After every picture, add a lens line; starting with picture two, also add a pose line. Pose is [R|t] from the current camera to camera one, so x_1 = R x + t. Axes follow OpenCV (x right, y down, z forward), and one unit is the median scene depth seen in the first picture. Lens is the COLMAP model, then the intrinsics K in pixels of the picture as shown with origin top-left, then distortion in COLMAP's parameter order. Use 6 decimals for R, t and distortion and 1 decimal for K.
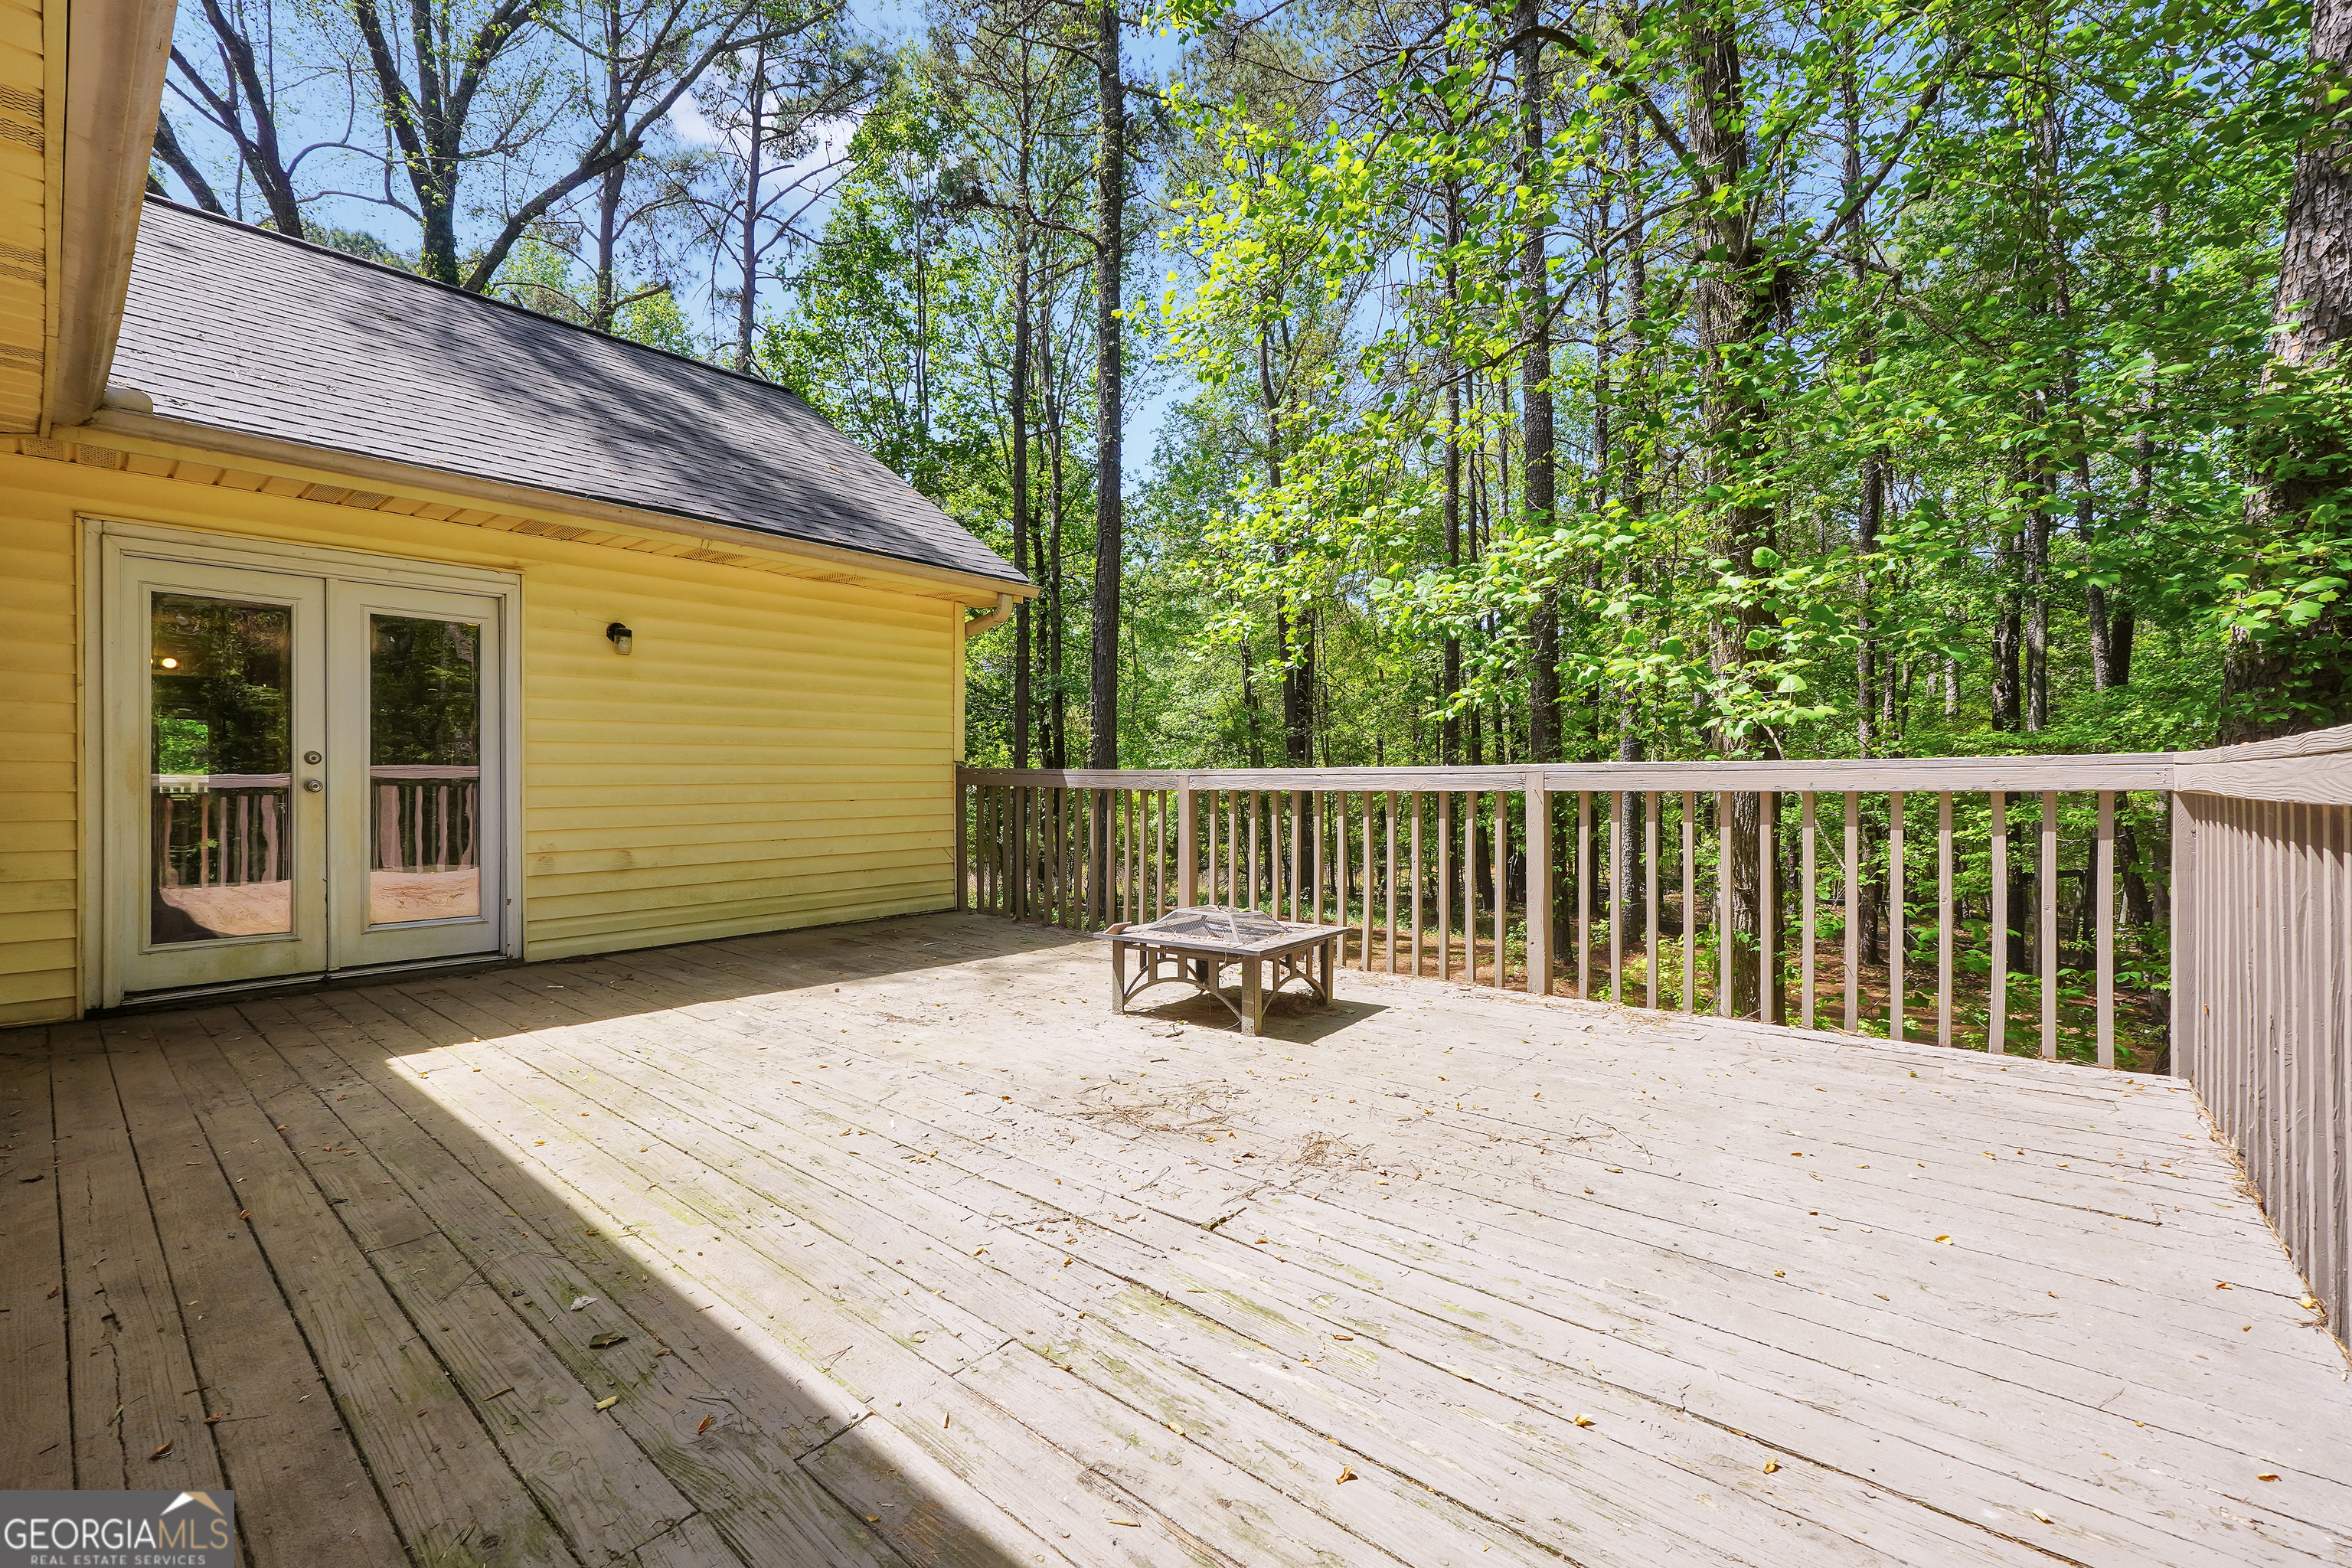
lens RADIAL K [[1000.2, 0, 1176.0], [0, 1000.2, 784.0], [0, 0, 1]] dist [-0.020665, 0.000638]
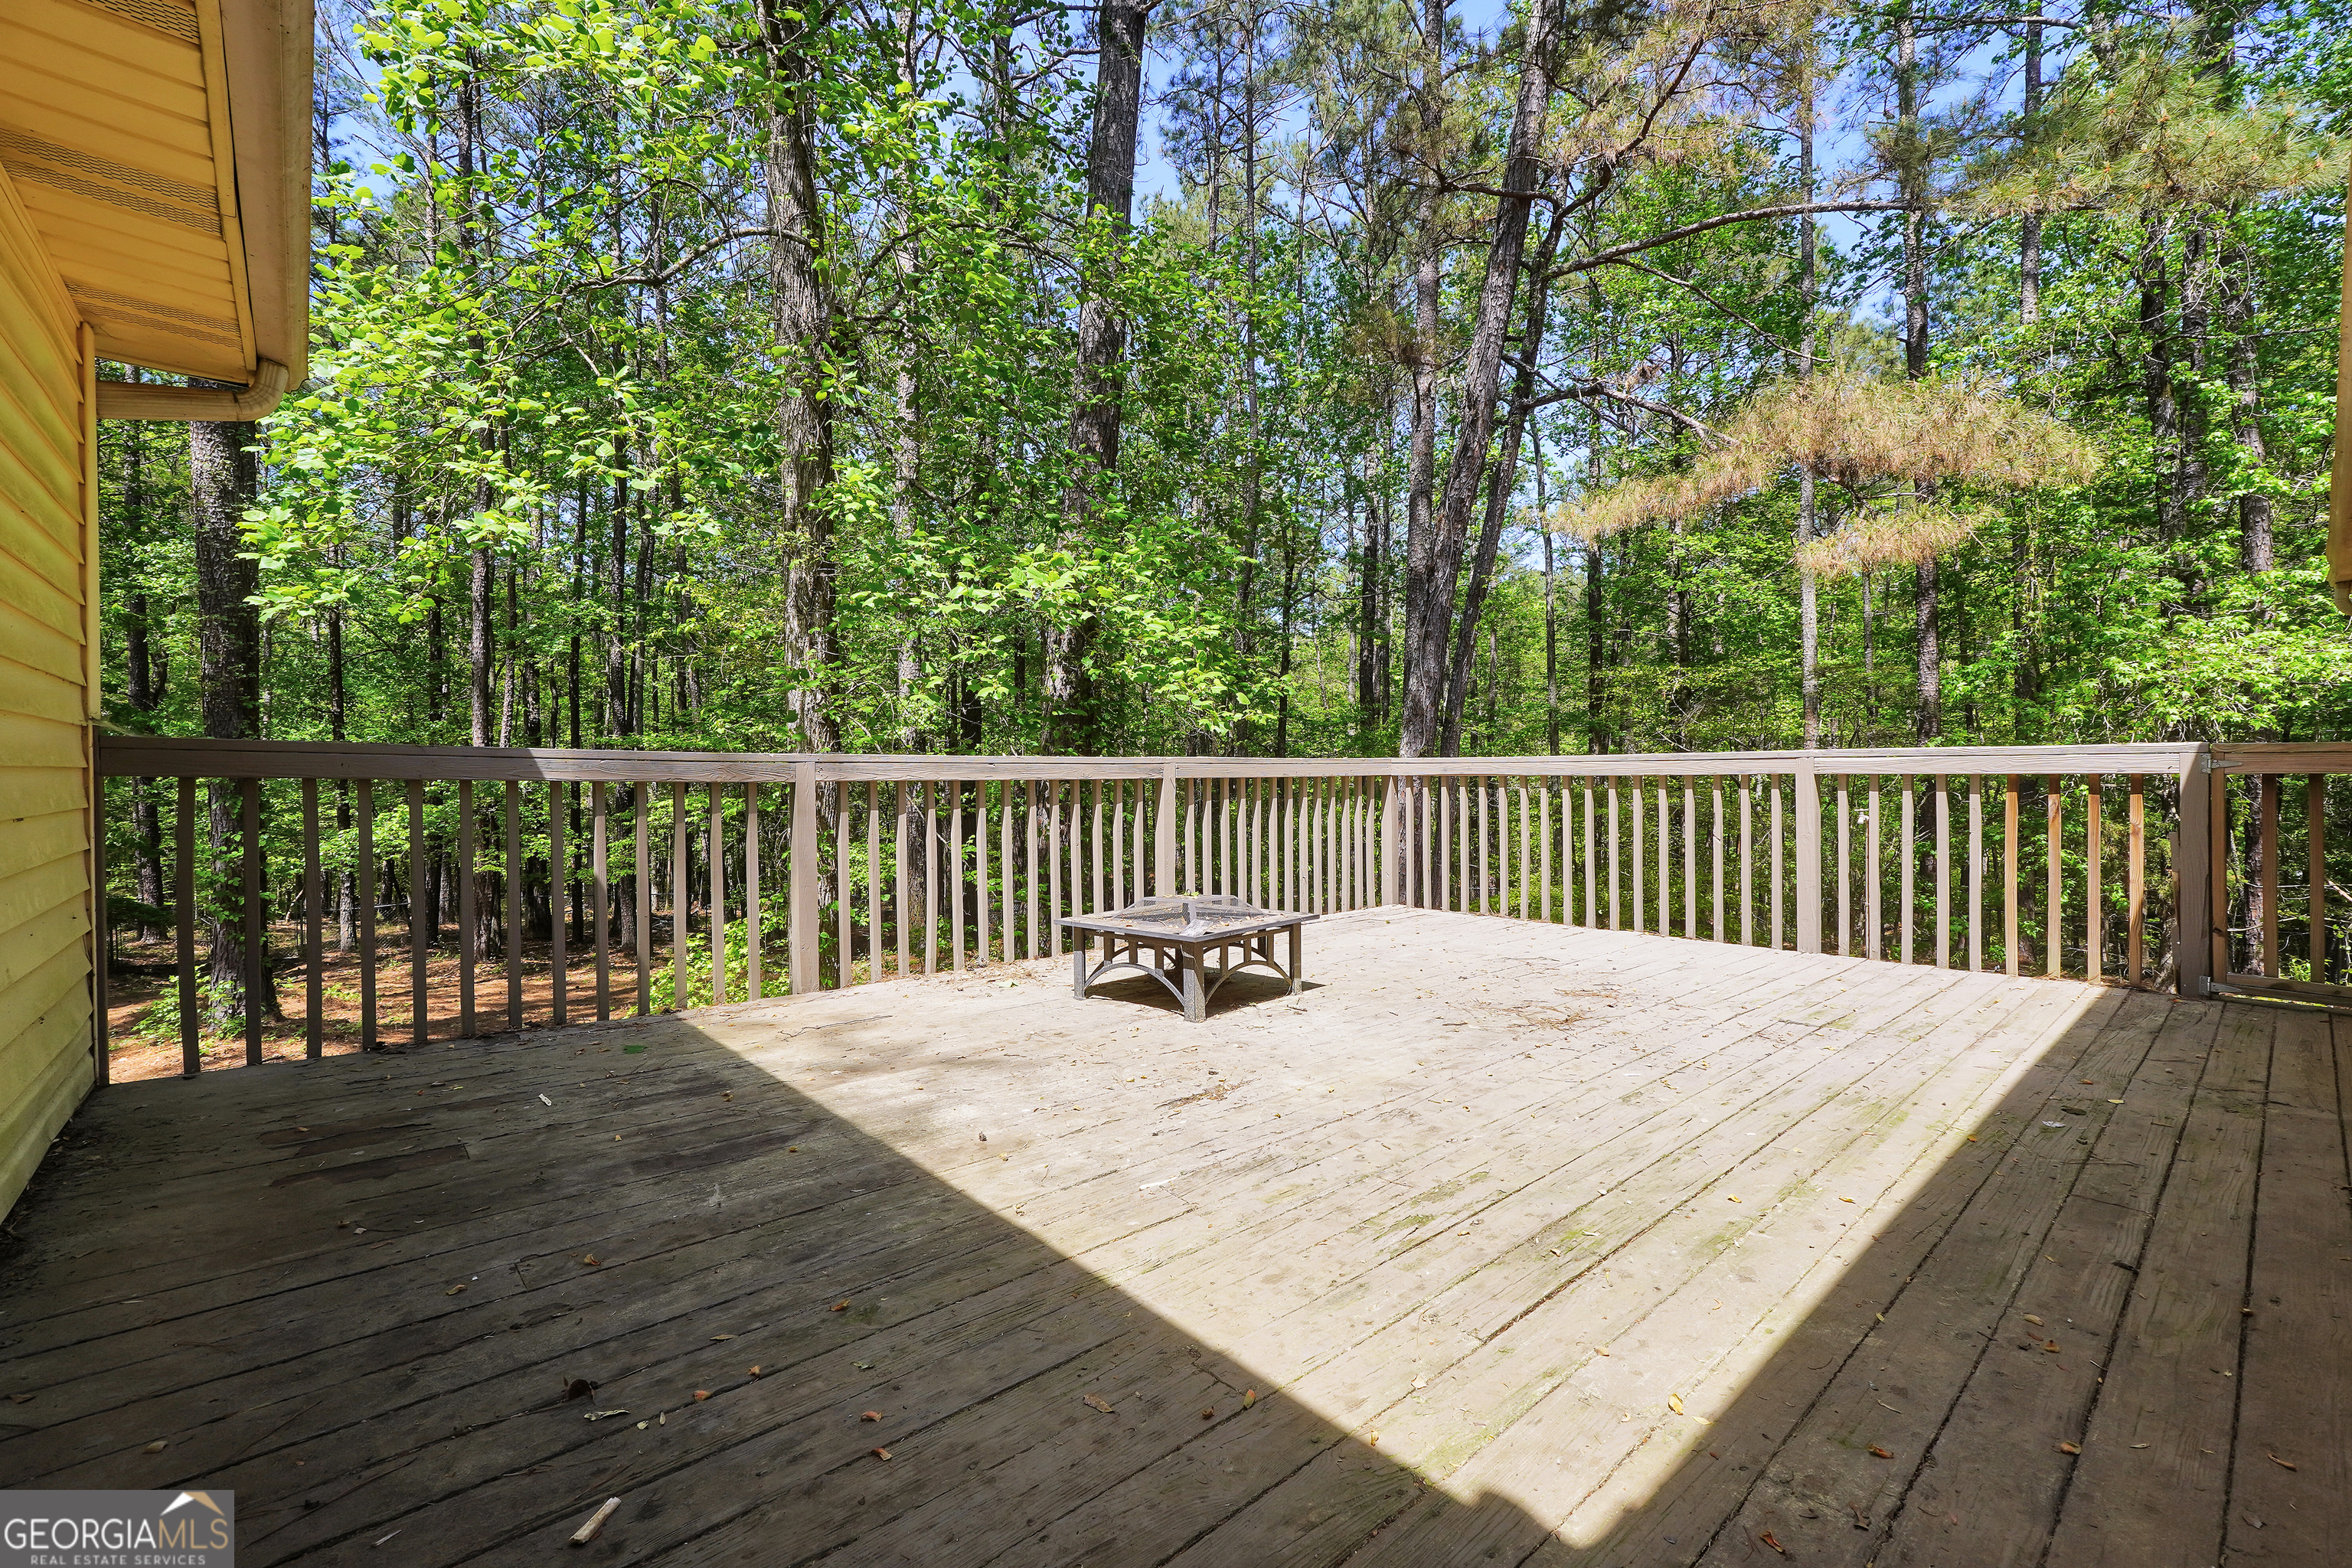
lens RADIAL K [[980.9, 0, 1176.0], [0, 980.9, 784.0], [0, 0, 1]] dist [0.000424, 0.000128]
pose [[0.141437, -0.009642, 0.989900, -1.646373], [0.003616, 0.999951, 0.009223, 0.007031], [-0.989941, 0.002275, 0.141465, 1.547470]]
